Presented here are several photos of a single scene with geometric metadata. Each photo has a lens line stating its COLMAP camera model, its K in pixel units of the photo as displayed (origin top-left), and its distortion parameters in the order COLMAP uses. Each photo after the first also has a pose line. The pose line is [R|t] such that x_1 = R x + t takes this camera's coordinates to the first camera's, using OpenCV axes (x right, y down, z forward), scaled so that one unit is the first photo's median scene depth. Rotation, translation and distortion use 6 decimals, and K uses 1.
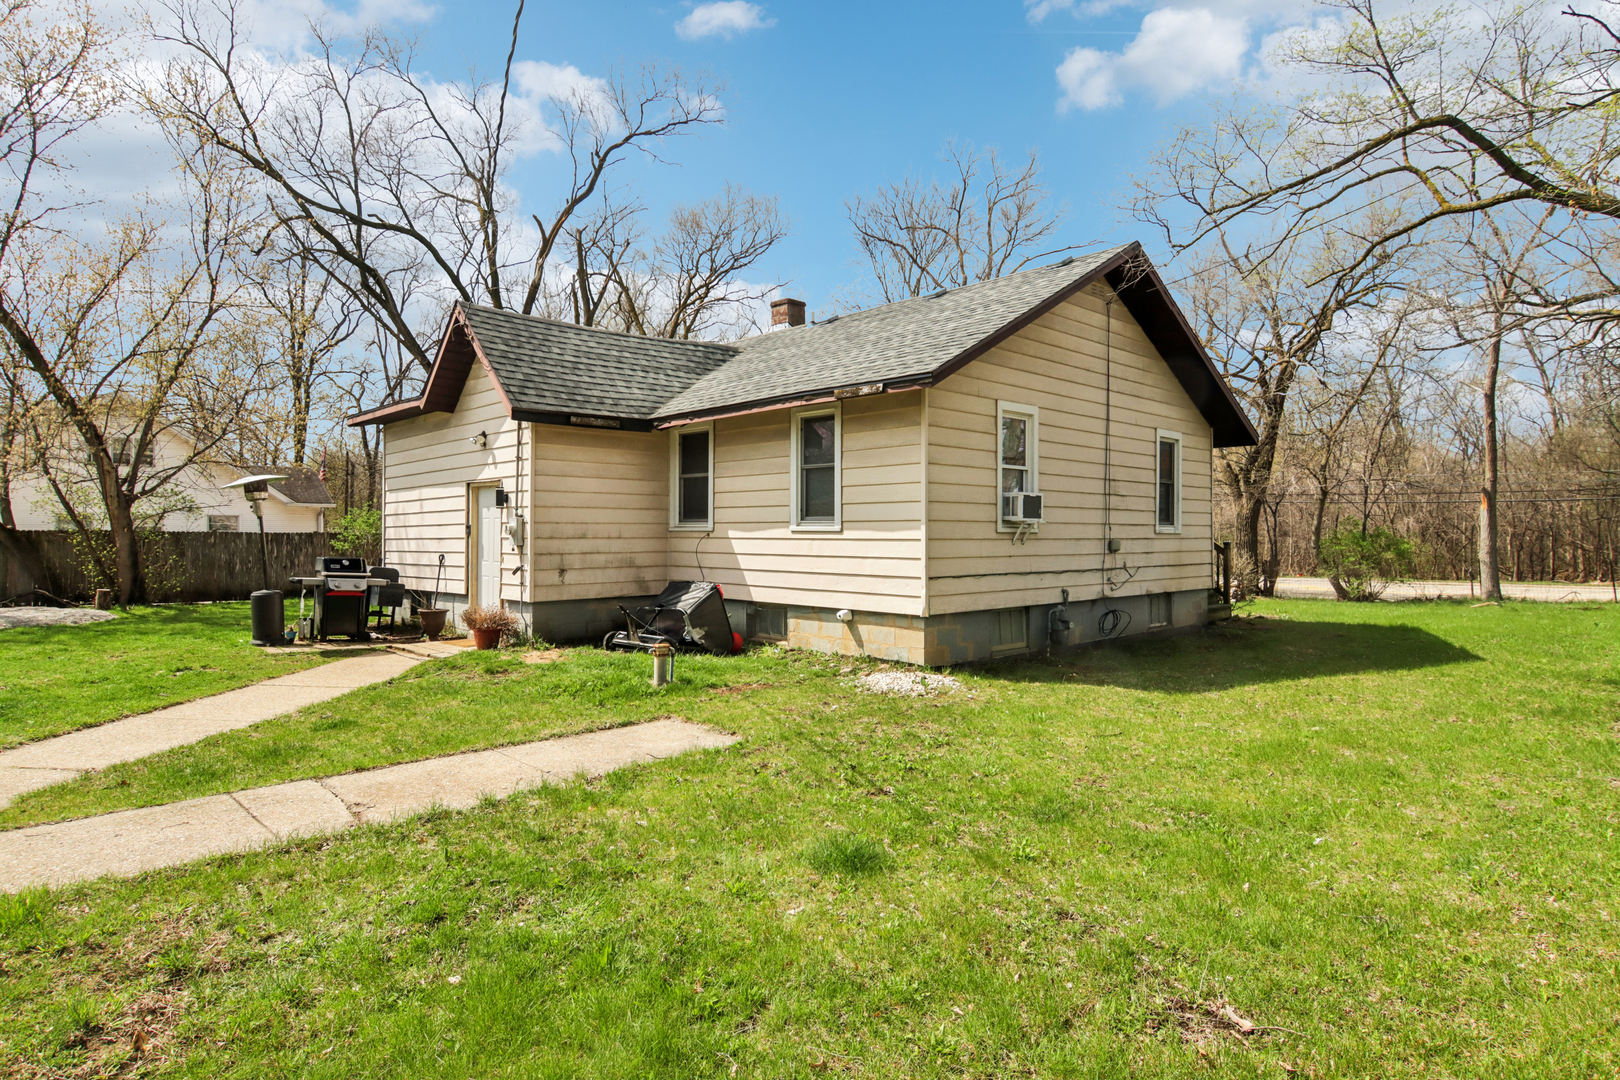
lens RADIAL K [[913.9, 0, 813.0], [0, 913.9, 533.6], [0, 0, 1]] dist [-0.015492, -0.003942]
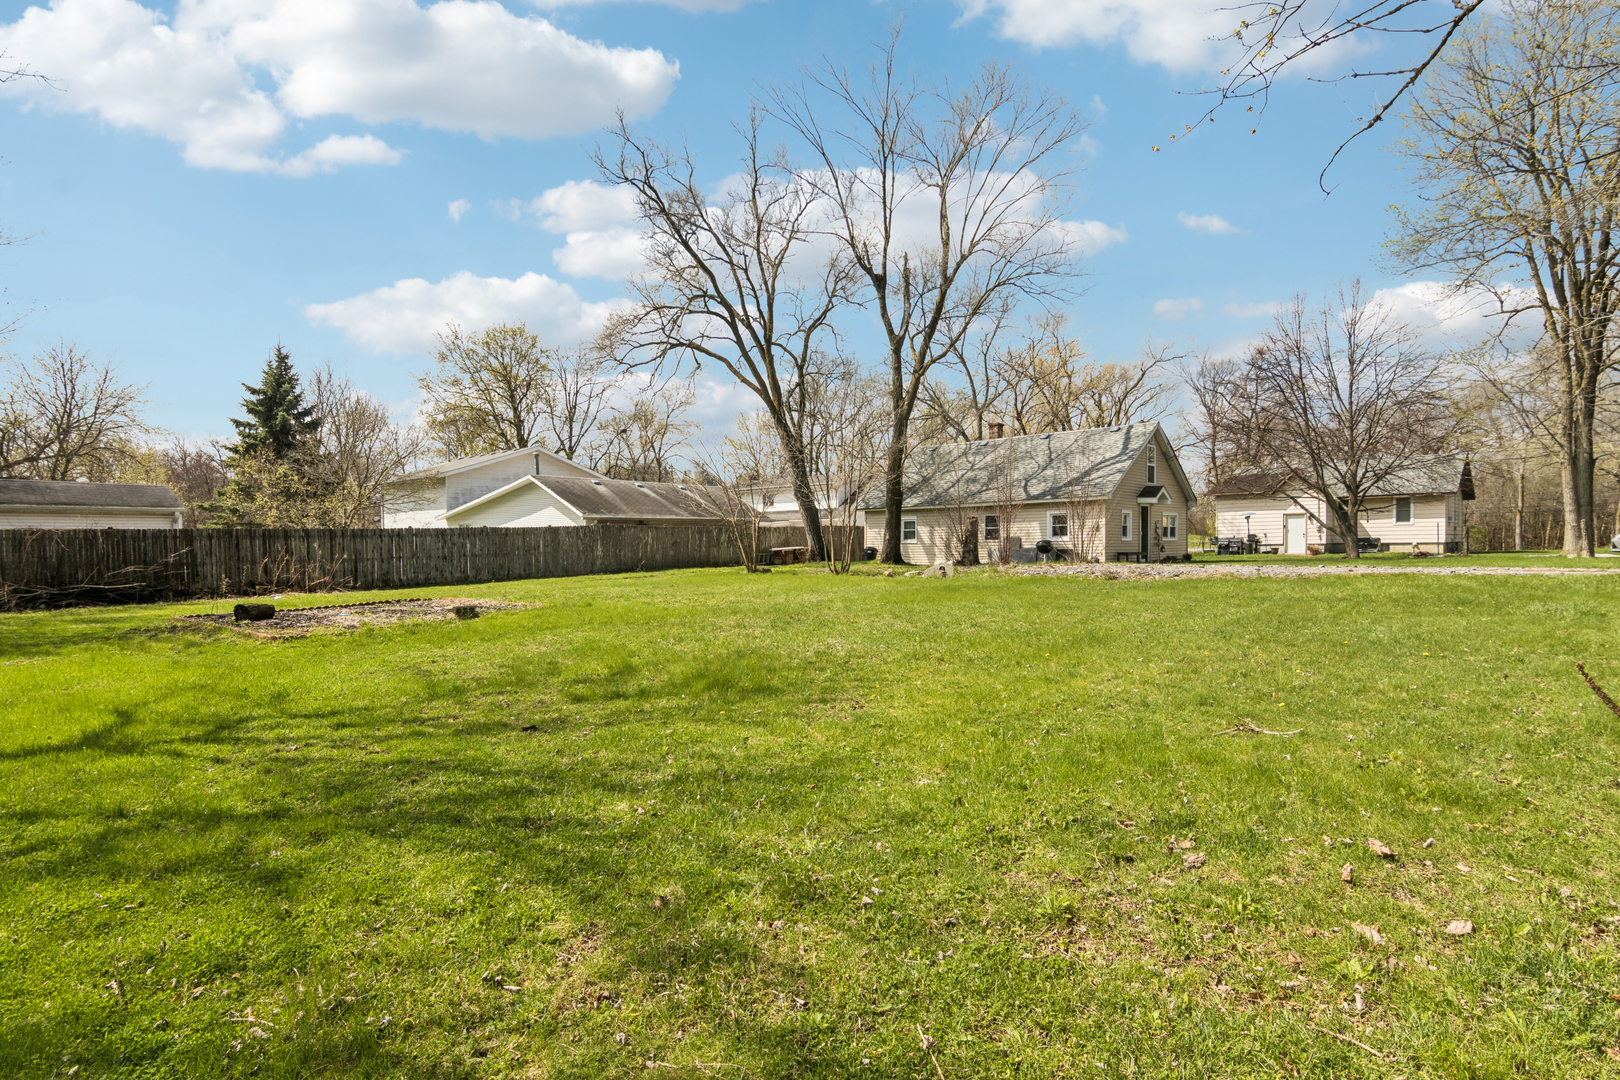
lens RADIAL K [[844.5, 0, 796.4], [0, 844.5, 541.4], [0, 0, 1]] dist [-0.003227, -0.010490]
pose [[0.999760, -0.014345, 0.016532, -2.668409], [0.014346, 0.999897, 0.000039, 0.031818], [-0.016531, 0.000198, 0.999863, -2.648557]]
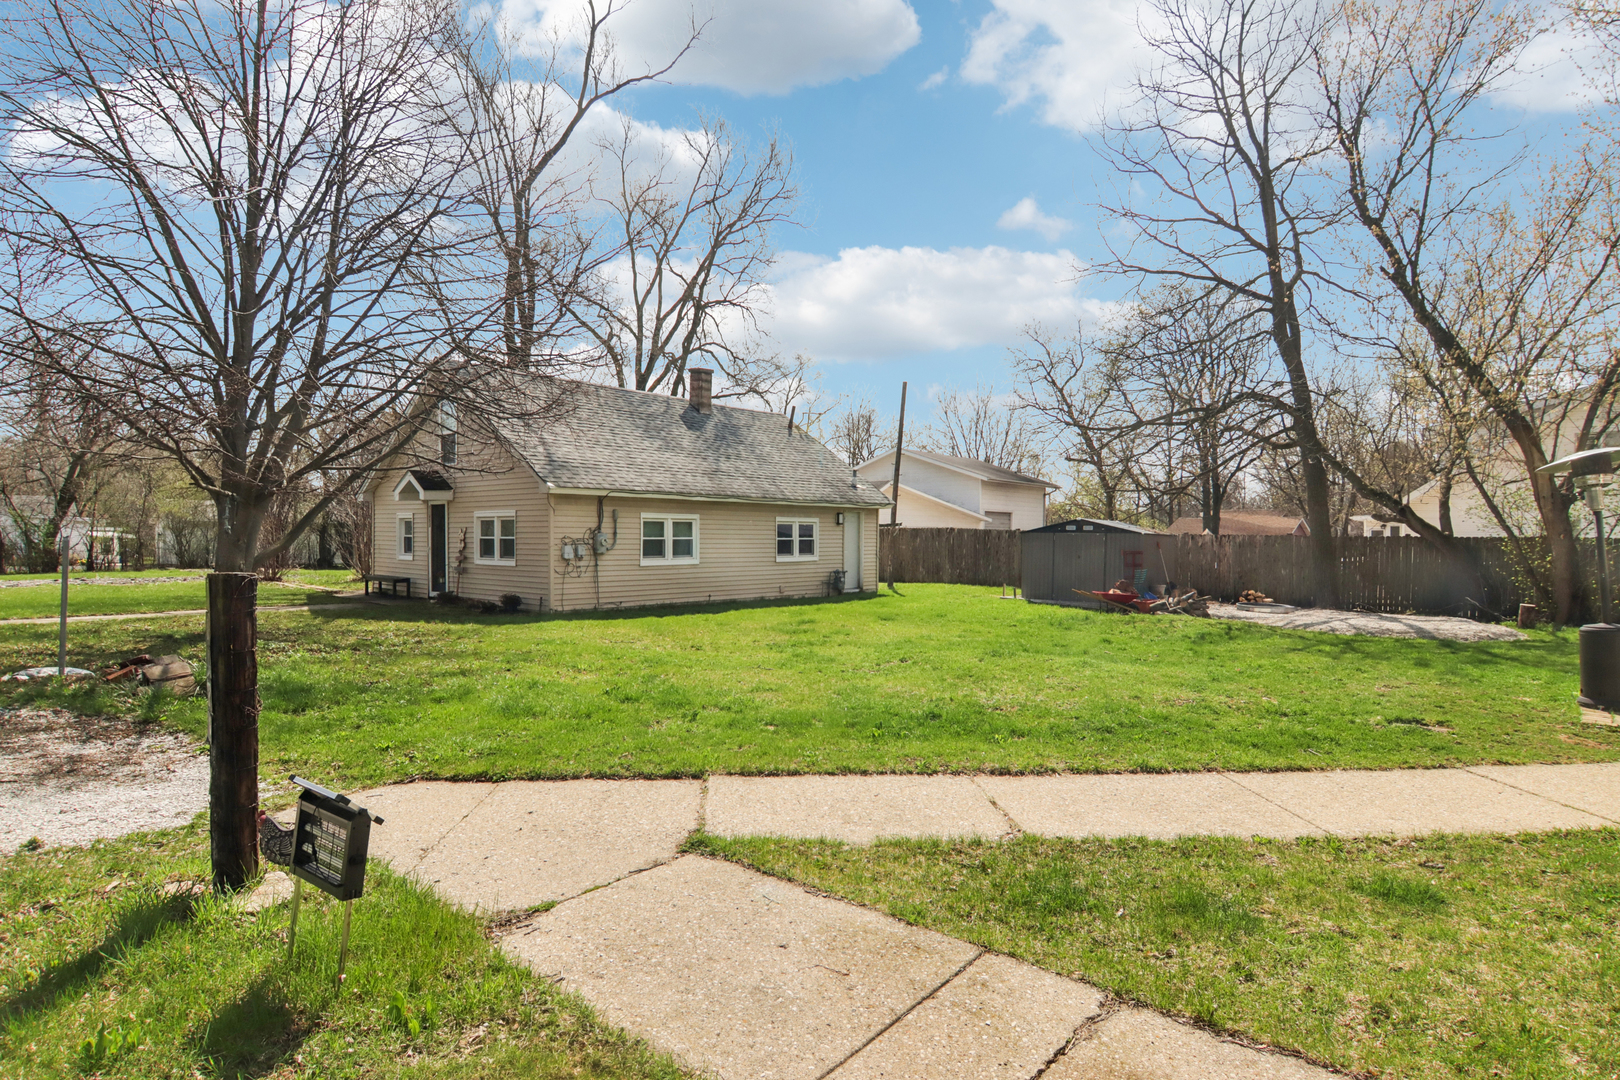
lens RADIAL K [[844.5, 0, 808.1], [0, 844.5, 545.7], [0, 0, 1]] dist [-0.003227, -0.010490]
pose [[0.091245, 0.010654, -0.995772, -0.021852], [-0.006278, 0.999929, 0.010124, 0.000260], [0.995809, 0.005327, 0.091305, 0.232417]]
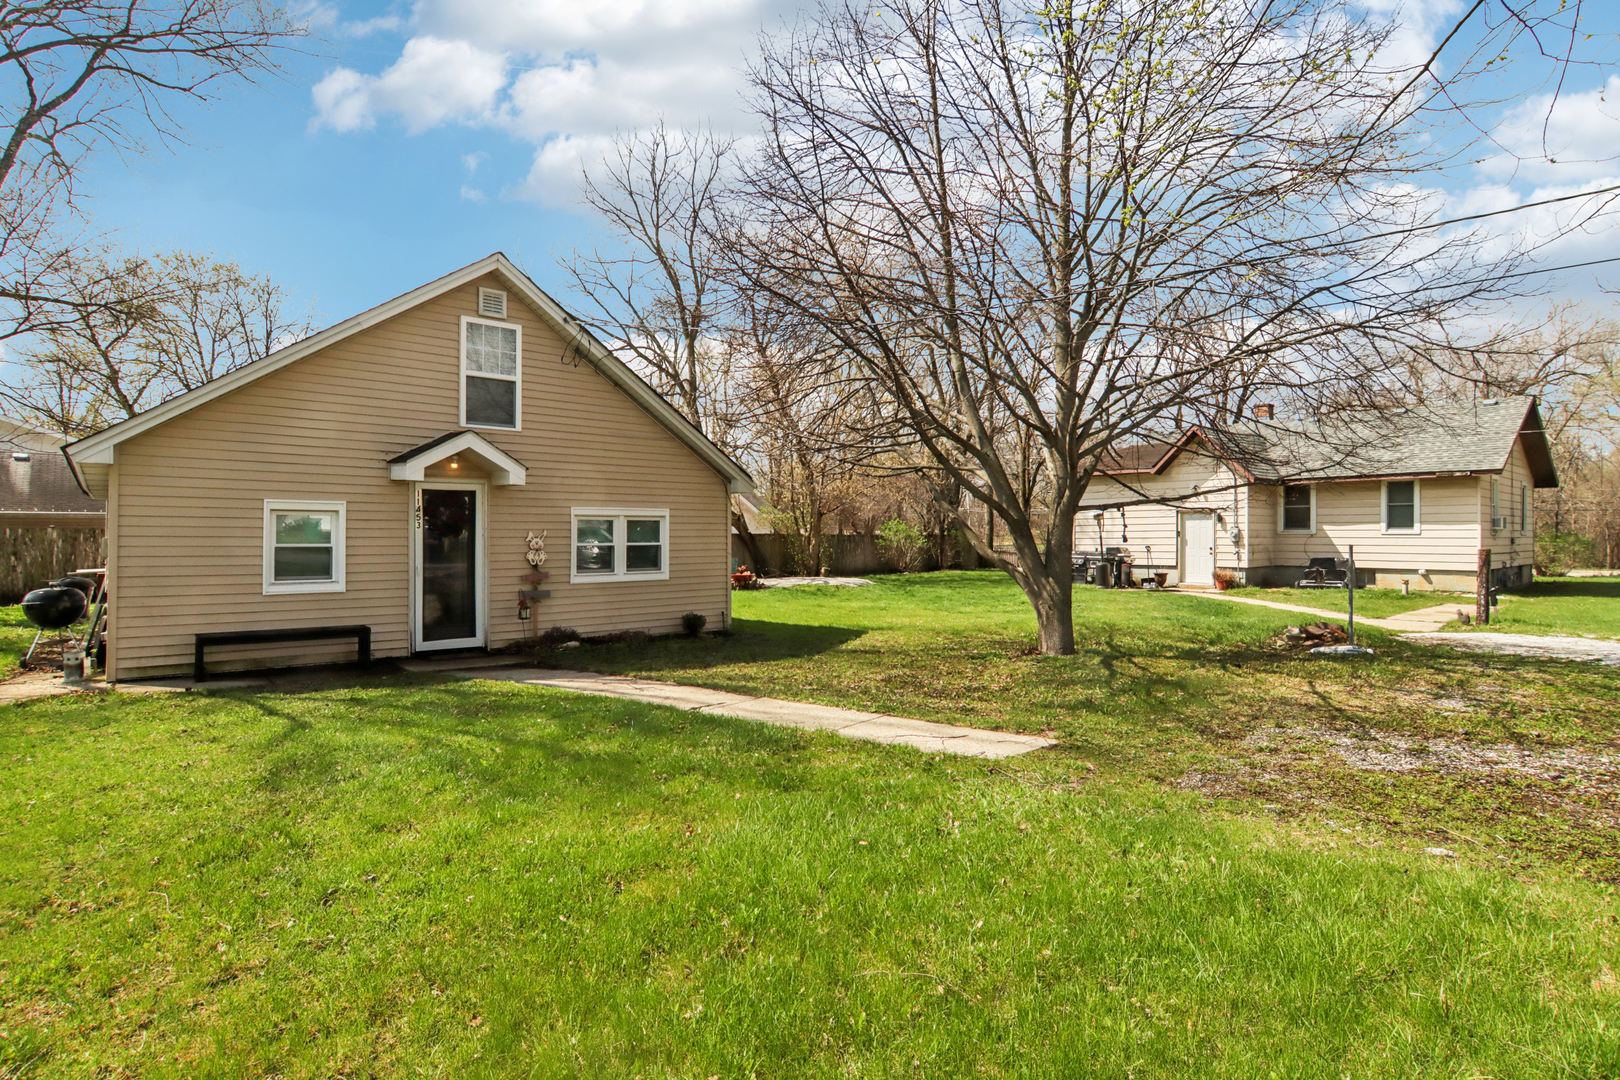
lens RADIAL K [[844.5, 0, 797.8], [0, 844.5, 541.3], [0, 0, 1]] dist [-0.003227, -0.010490]
pose [[0.998914, -0.002441, -0.046535, -1.246412], [0.002923, 0.999943, 0.010283, -0.009354], [0.046507, -0.010408, 0.998864, -1.003477]]
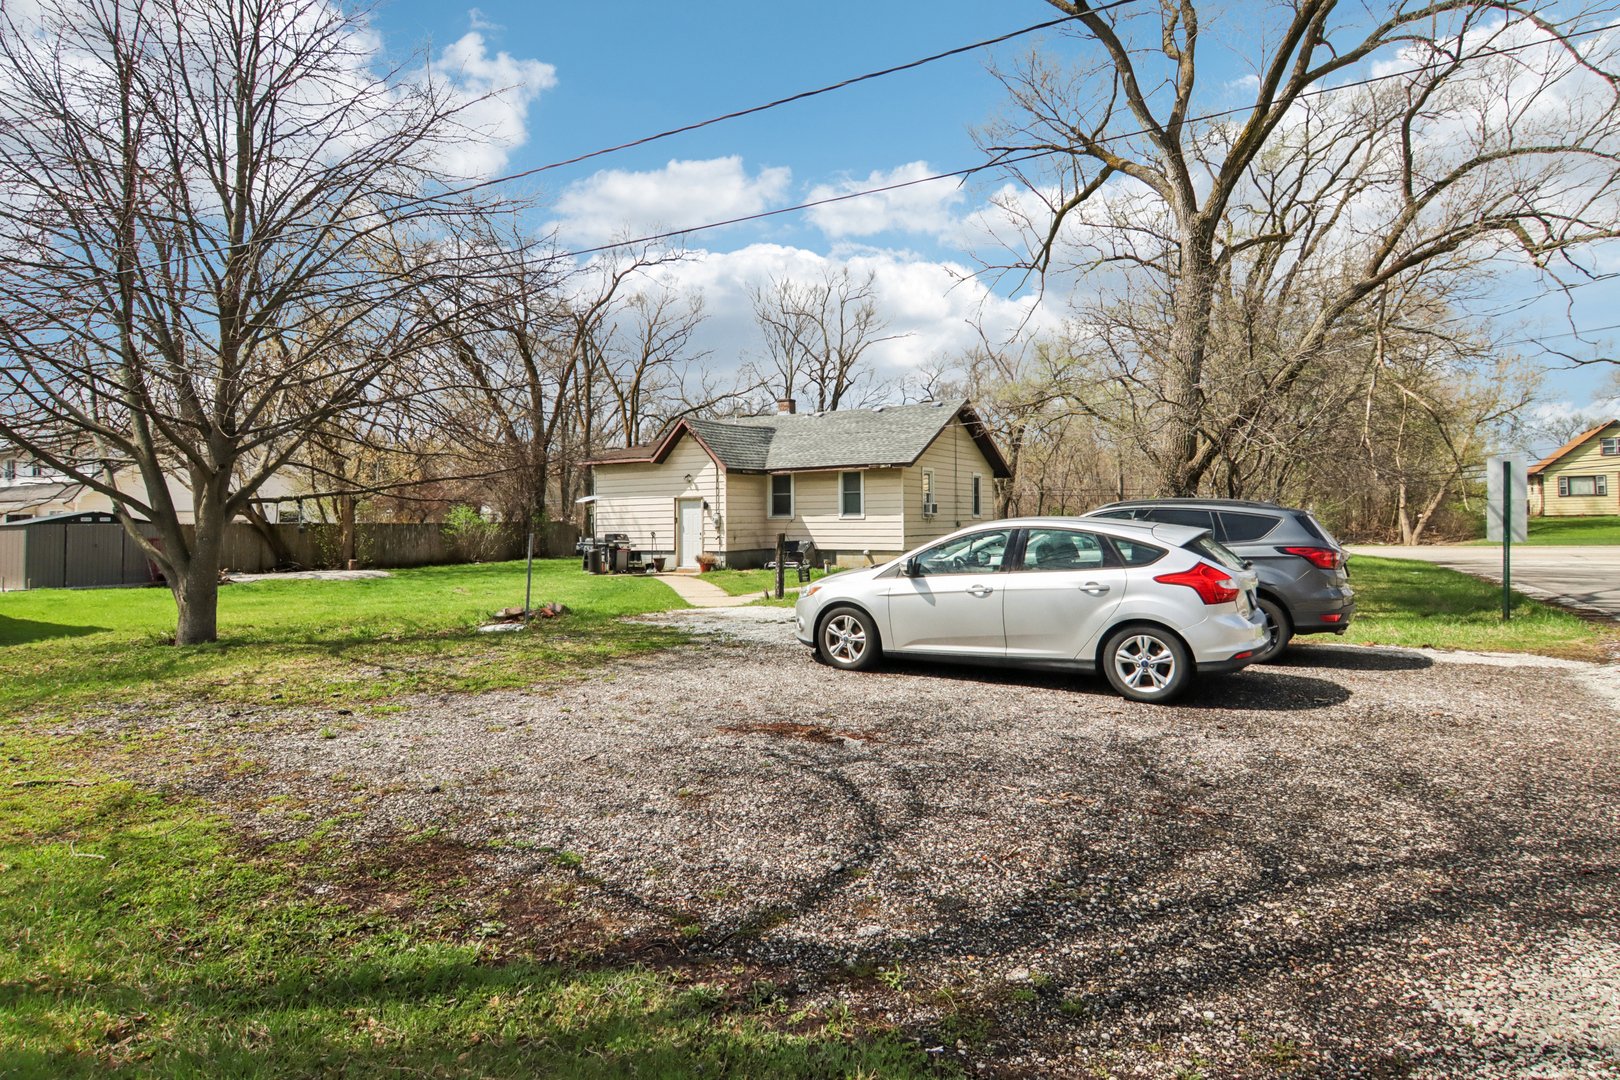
lens RADIAL K [[911.4, 0, 817.1], [0, 911.4, 489.5], [0, 0, 1]] dist [-0.004534, 0.000131]
pose [[0.965852, -0.002848, 0.259079, -0.669472], [0.010558, 0.999542, -0.028372, -0.012676], [-0.258879, 0.030138, 0.965439, -1.250975]]
